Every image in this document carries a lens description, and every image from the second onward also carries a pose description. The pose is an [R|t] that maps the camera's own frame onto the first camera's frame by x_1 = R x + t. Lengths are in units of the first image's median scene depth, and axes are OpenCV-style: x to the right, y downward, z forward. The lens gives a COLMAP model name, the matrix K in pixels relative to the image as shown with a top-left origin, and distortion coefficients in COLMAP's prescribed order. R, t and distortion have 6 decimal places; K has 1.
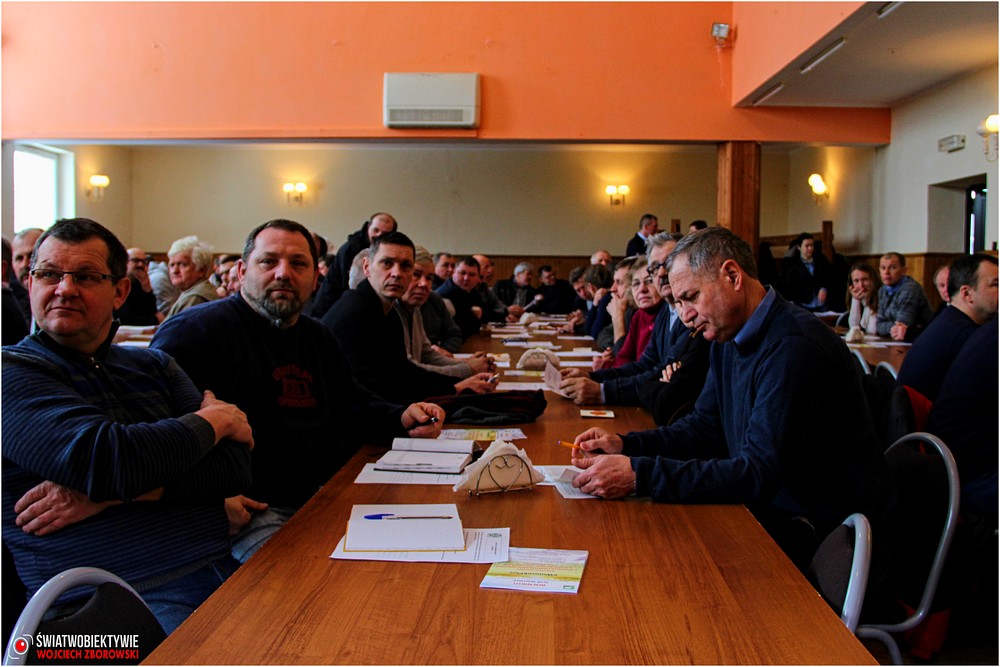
lens RADIAL K [[1049.0, 0, 500.0], [0, 1049.0, 333.5], [0, 0, 1]] dist [-0.053119, 0.025839]
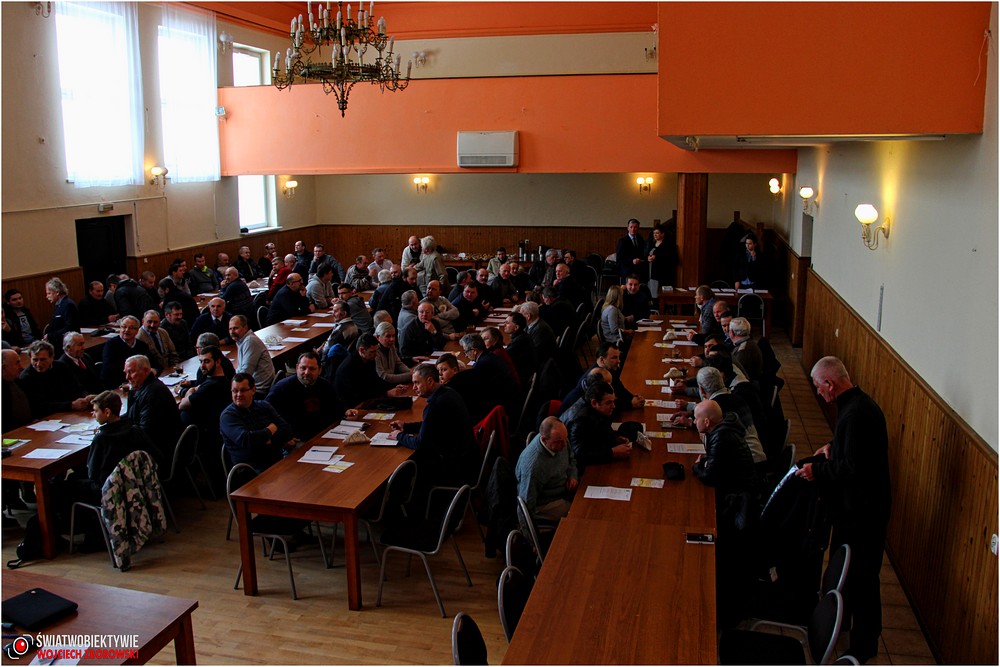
lens RADIAL K [[1049.0, 0, 500.0], [0, 1049.0, 333.5], [0, 0, 1]] dist [-0.053119, 0.025839]
pose [[0.978462, 0.019220, -0.205531, 0.277113], [0.008354, 0.991153, 0.132458, -0.158375], [0.206259, -0.131322, 0.969645, -0.533757]]
